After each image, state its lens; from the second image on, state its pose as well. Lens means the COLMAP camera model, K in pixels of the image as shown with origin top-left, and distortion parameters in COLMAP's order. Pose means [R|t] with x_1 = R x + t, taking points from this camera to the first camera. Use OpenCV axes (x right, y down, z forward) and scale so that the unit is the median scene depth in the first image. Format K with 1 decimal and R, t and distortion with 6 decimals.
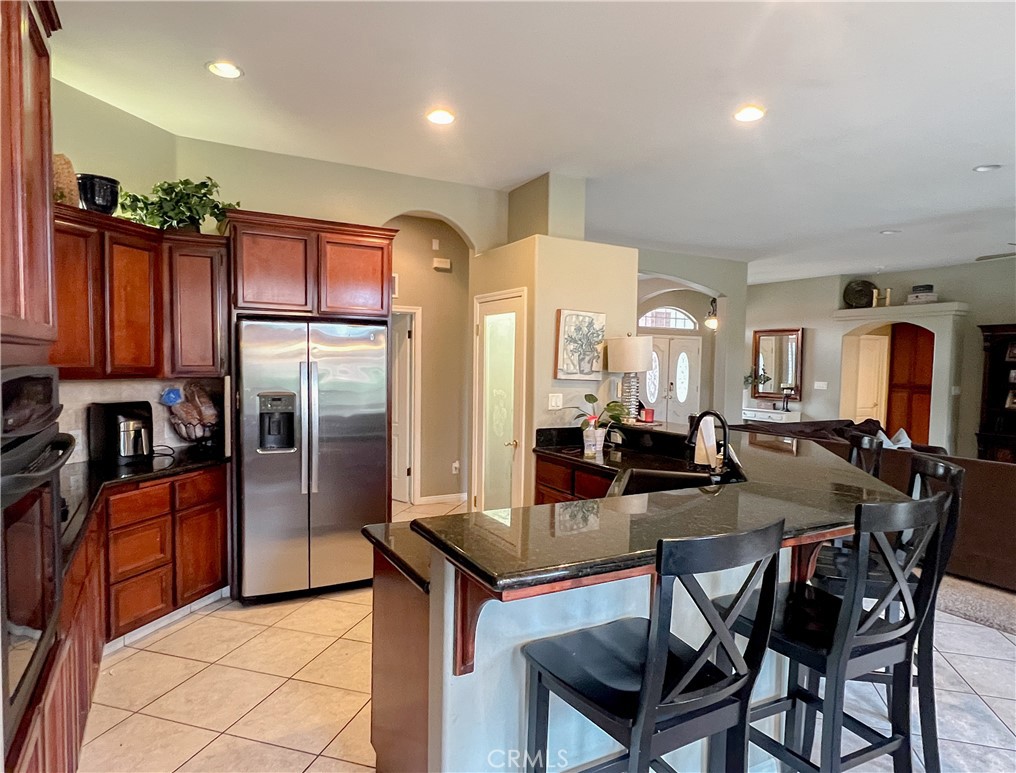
lens RADIAL K [[597.8, 0, 483.3], [0, 597.8, 397.3], [0, 0, 1]] dist [-0.002875, -0.000898]
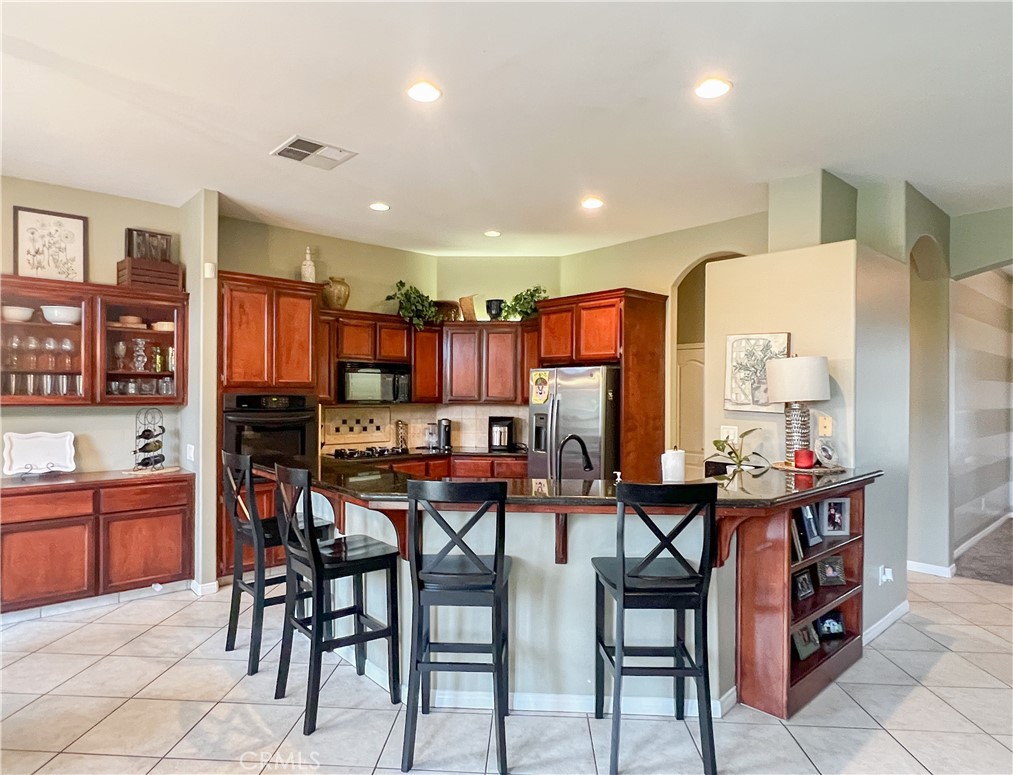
lens RADIAL K [[604.8, 0, 503.5], [0, 604.8, 393.9], [0, 0, 1]] dist [-0.005903, -0.000772]
pose [[0.242469, -0.011715, -0.970088, 0.948659], [-0.060927, 0.997769, -0.027278, -0.008670], [0.968244, 0.065719, 0.241214, 0.435574]]
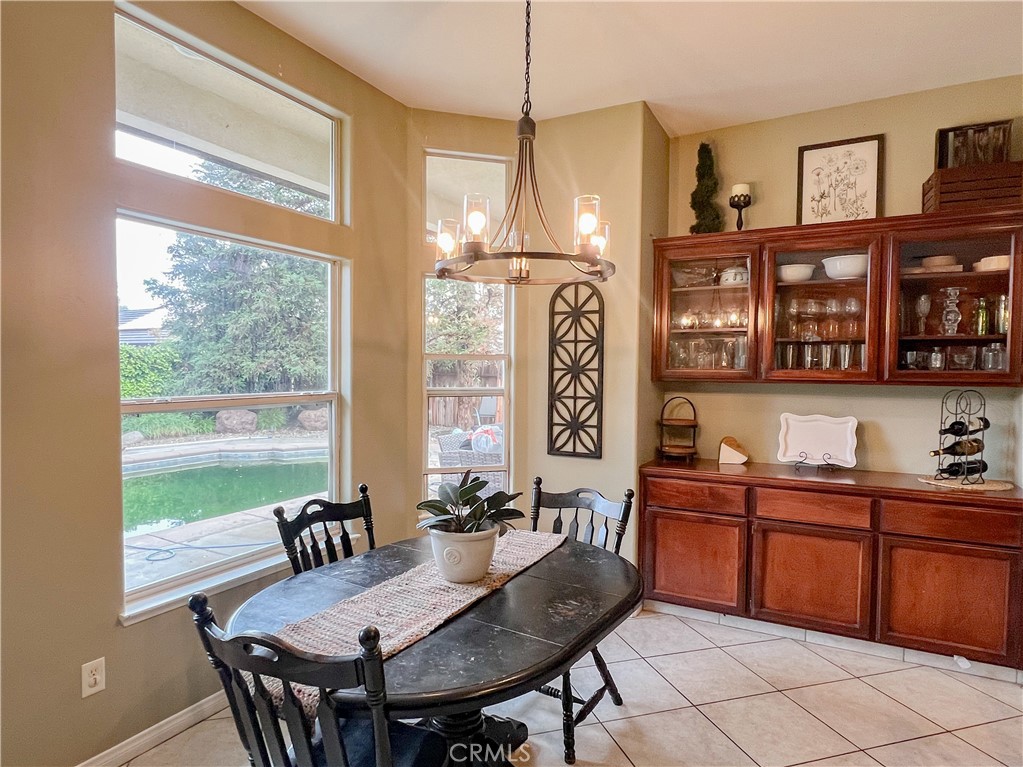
lens RADIAL K [[607.4, 0, 506.4], [0, 607.4, 393.8], [0, 0, 1]] dist [-0.000082, 0.001446]
pose [[-0.832297, -0.001752, -0.554327, 0.621998], [-0.055894, 0.995164, 0.080776, 0.001767], [0.551505, 0.098213, -0.828370, 0.388390]]
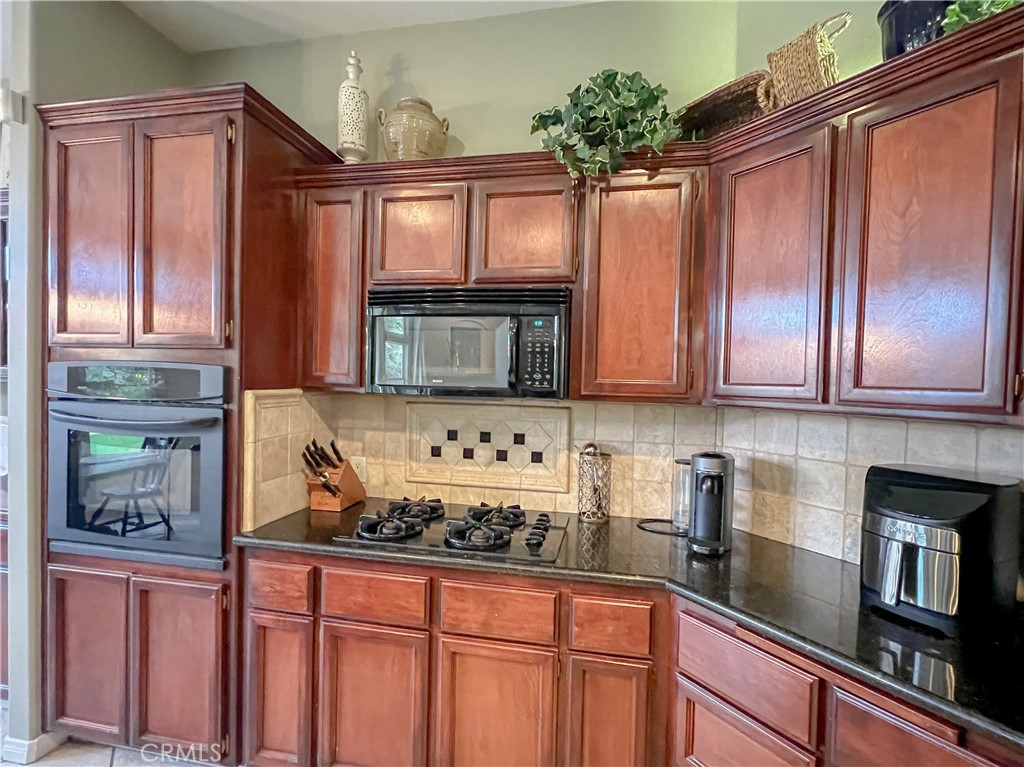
lens RADIAL K [[509.0, 0, 509.8], [0, 509.0, 388.1], [0, 0, 1]] dist [-0.001369, -0.000979]
pose [[-0.637443, -0.012300, -0.770399, -0.096984], [-0.078445, 0.995713, 0.049010, -0.037457], [0.766494, 0.091675, -0.635675, 0.781458]]
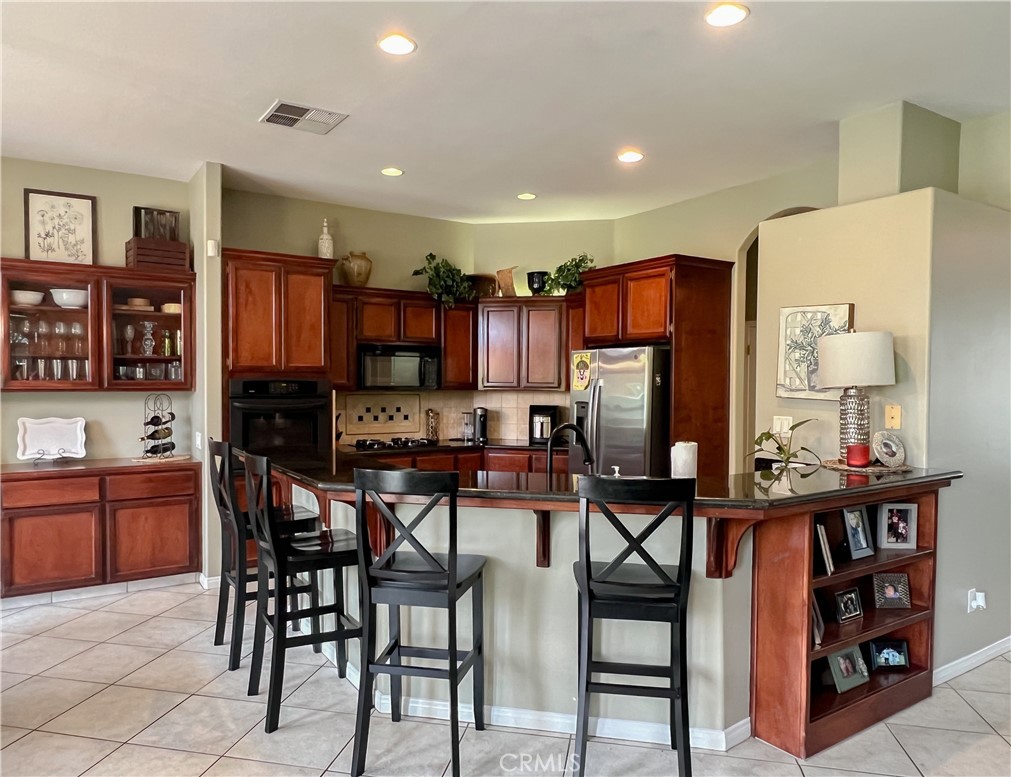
lens RADIAL K [[695.5, 0, 496.0], [0, 695.5, 399.2], [0, 0, 1]] dist [-0.006817, -0.003002]
pose [[0.092623, 0.013523, -0.995609, 0.989832], [-0.063917, 0.997926, 0.007609, -0.011125], [0.993648, 0.062932, 0.093296, 0.547107]]
